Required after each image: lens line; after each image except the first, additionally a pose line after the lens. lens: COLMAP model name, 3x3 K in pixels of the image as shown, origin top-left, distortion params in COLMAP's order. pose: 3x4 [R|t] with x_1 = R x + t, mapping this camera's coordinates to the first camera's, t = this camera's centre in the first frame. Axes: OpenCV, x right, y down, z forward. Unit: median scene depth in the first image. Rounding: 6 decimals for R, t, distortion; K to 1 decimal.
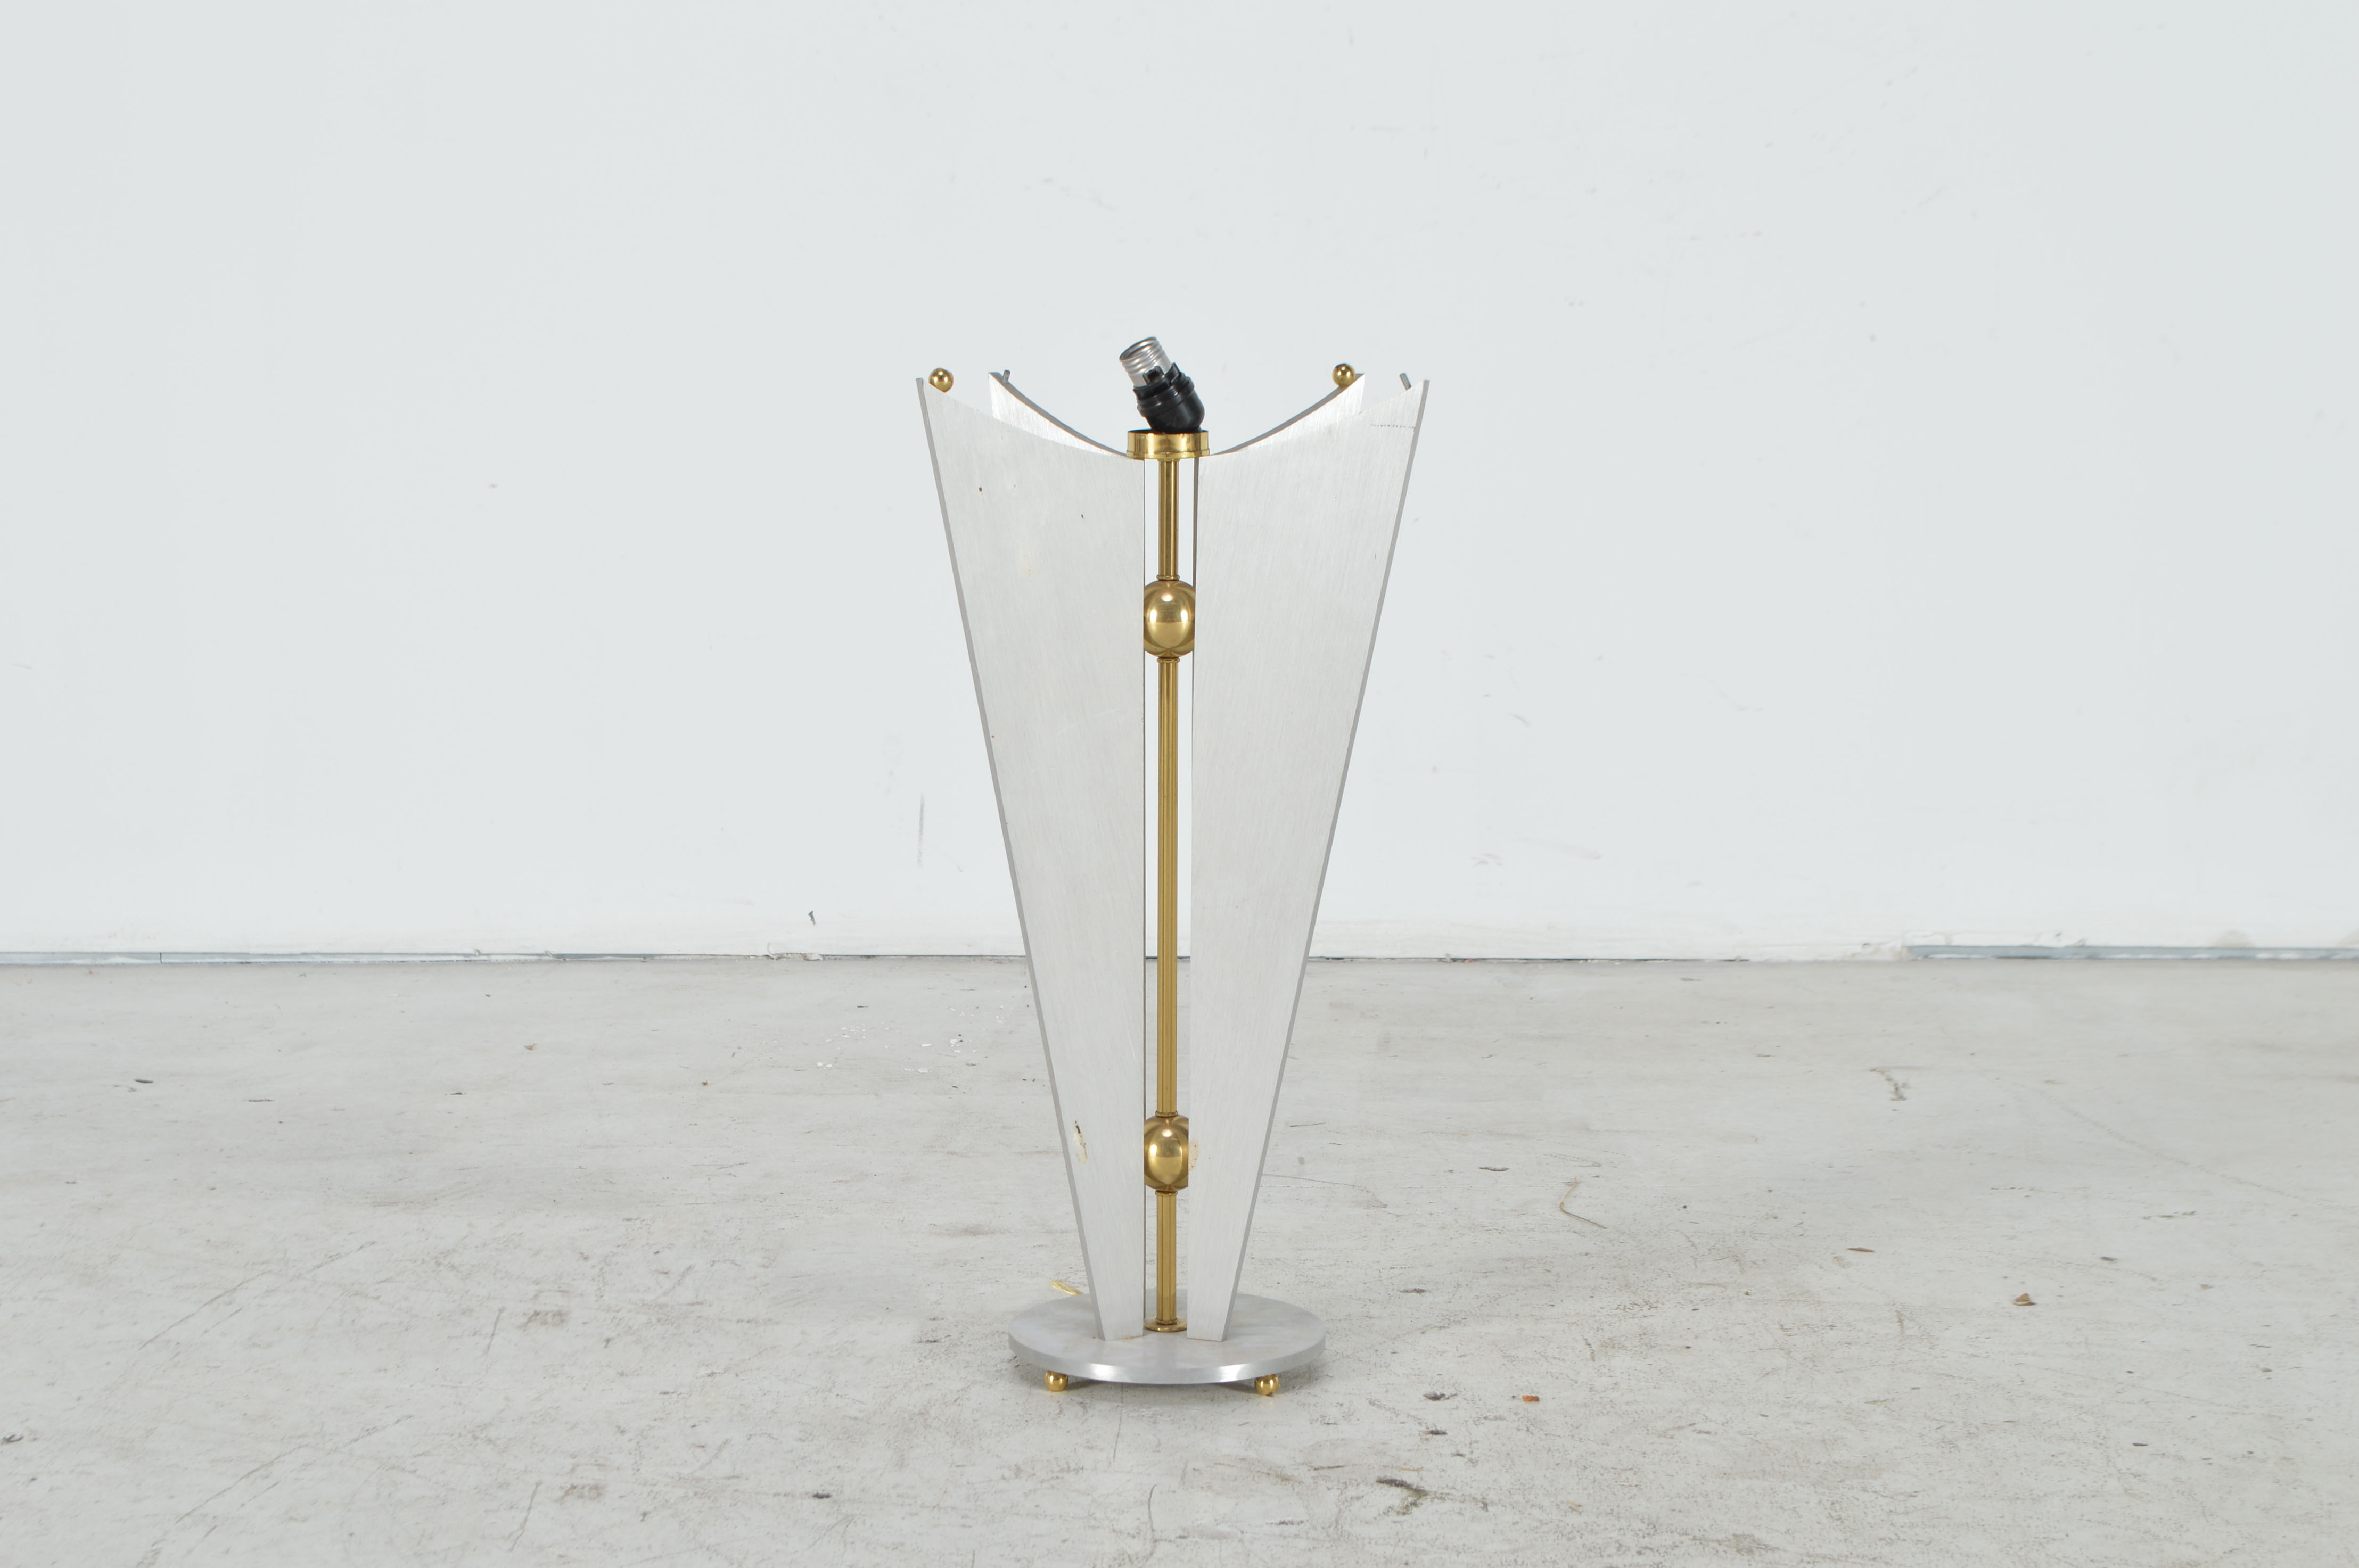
lens RADIAL K [[4060.6, 0, 1179.9], [0, 4060.6, 780.8], [0, 0, 1]] dist [-0.000451, 0.000000]
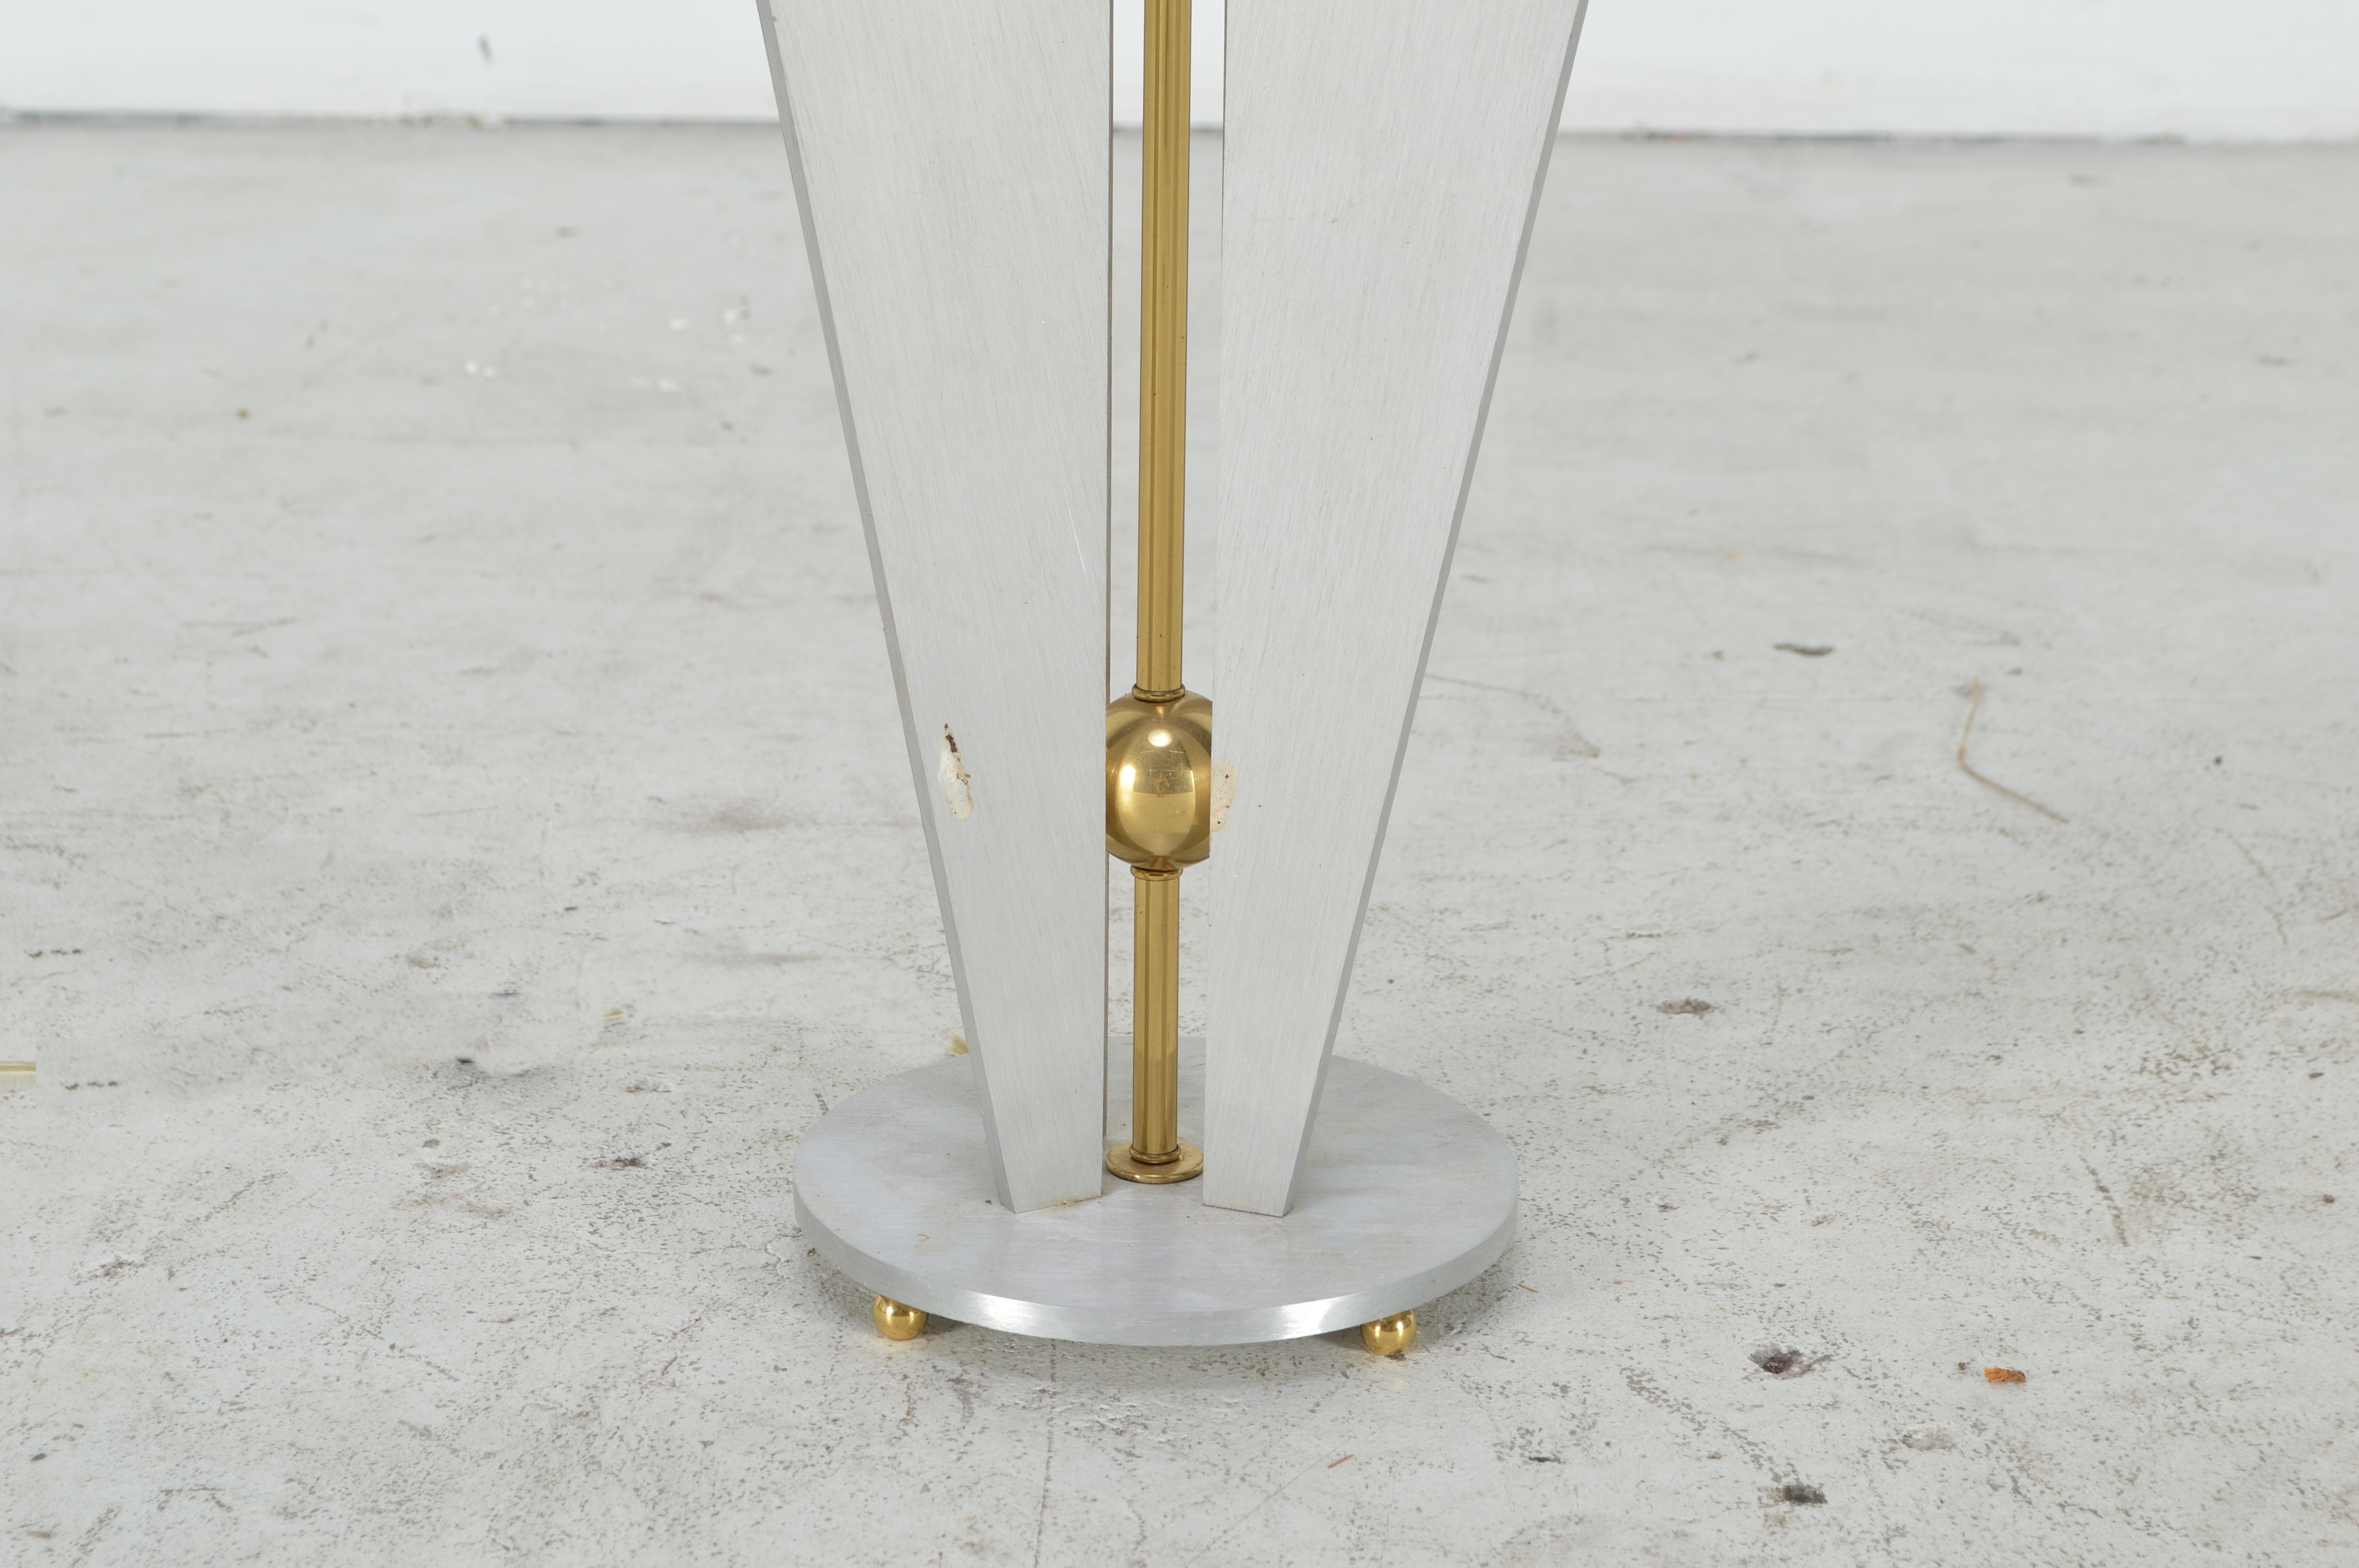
lens RADIAL K [[5296.3, 0, 1176.1], [0, 5296.3, 843.9], [0, 0, 1]] dist [0.026371, 0.000000]
pose [[0.999920, 0.005571, 0.011374, -0.007722], [-0.007819, 0.978029, 0.208323, -0.018450], [-0.009964, -0.208395, 0.977994, 0.450724]]
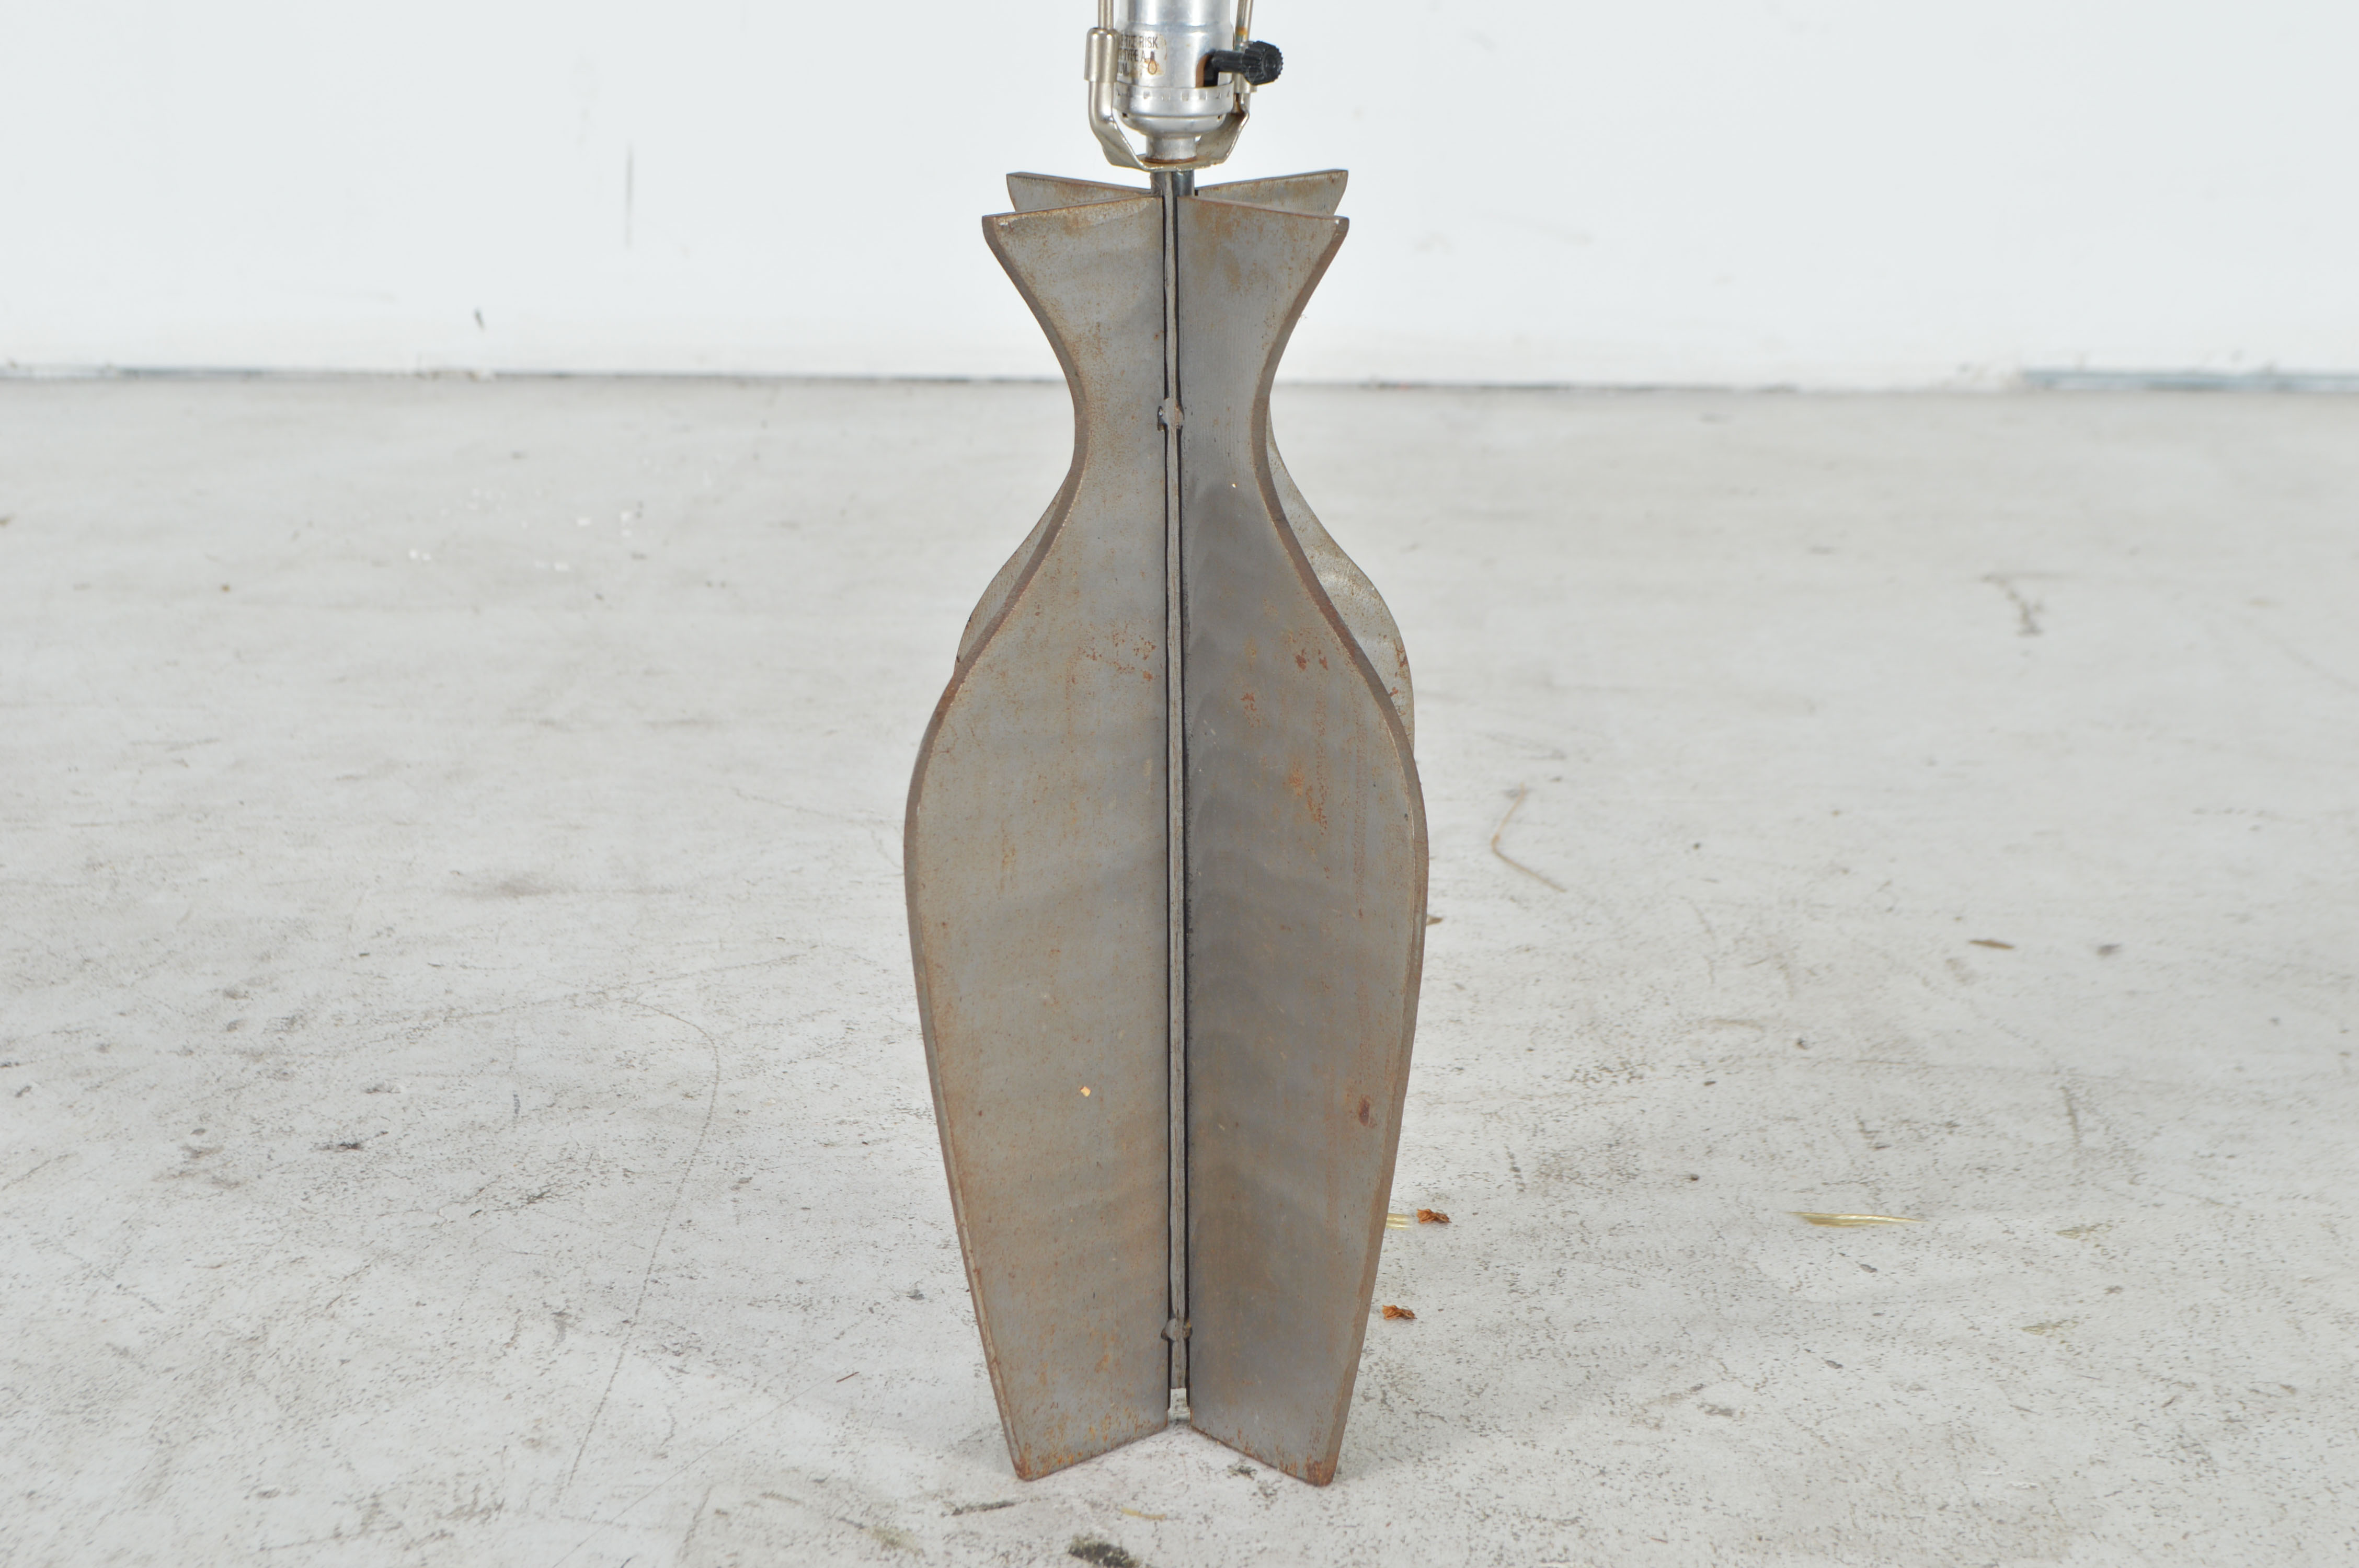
lens RADIAL K [[4060.5, 0, 1174.2], [0, 4060.5, 809.4], [0, 0, 1]] dist [-0.000451, 0.000000]
pose [[0.999961, 0.007227, -0.005033, 0.057360], [-0.006279, 0.985767, 0.168003, -0.003072], [0.006176, -0.167965, 0.985774, 0.468657]]
